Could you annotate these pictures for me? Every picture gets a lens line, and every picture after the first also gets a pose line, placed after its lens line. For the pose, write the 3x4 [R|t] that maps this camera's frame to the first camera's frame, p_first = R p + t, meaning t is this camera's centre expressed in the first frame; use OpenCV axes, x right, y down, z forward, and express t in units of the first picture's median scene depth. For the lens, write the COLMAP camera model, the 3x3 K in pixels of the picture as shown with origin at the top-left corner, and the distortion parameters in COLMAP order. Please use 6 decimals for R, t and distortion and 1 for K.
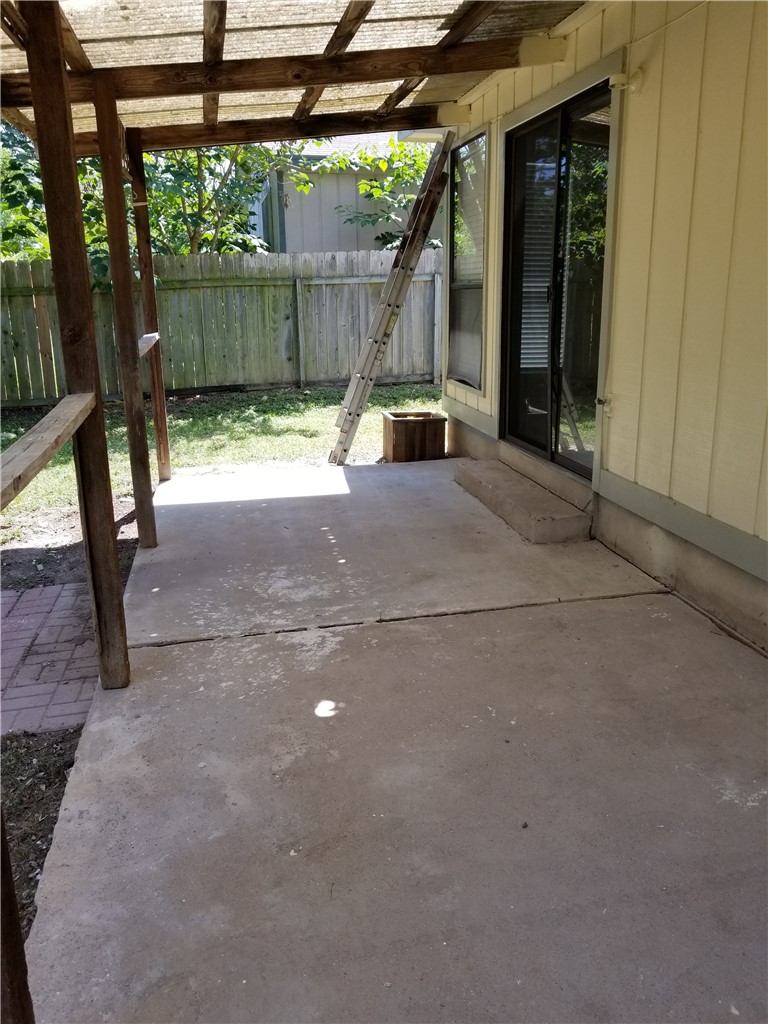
lens RADIAL K [[818.2, 0, 384.0], [0, 818.2, 512.0], [0, 0, 1]] dist [-0.005882, -0.002699]
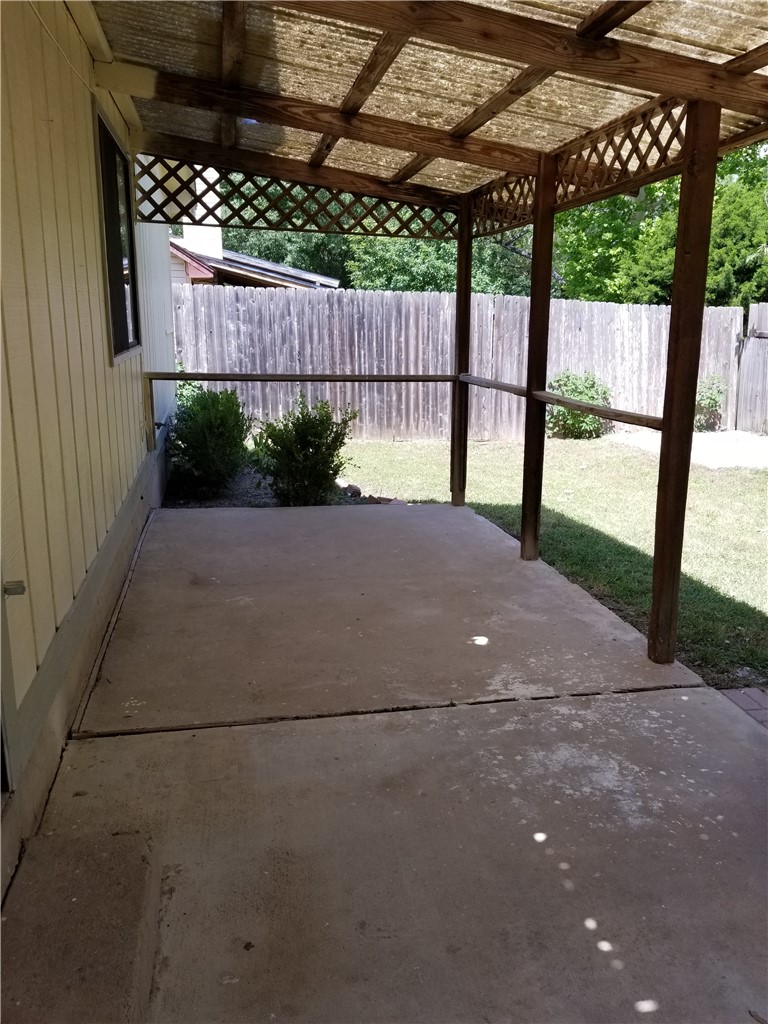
lens RADIAL K [[818.2, 0, 384.0], [0, 818.2, 512.0], [0, 0, 1]] dist [-0.005882, -0.002699]
pose [[-0.999846, -0.012972, 0.011849, 0.061320], [-0.005604, 0.874655, 0.484714, -0.483000], [-0.016652, 0.484573, -0.874593, 1.666971]]
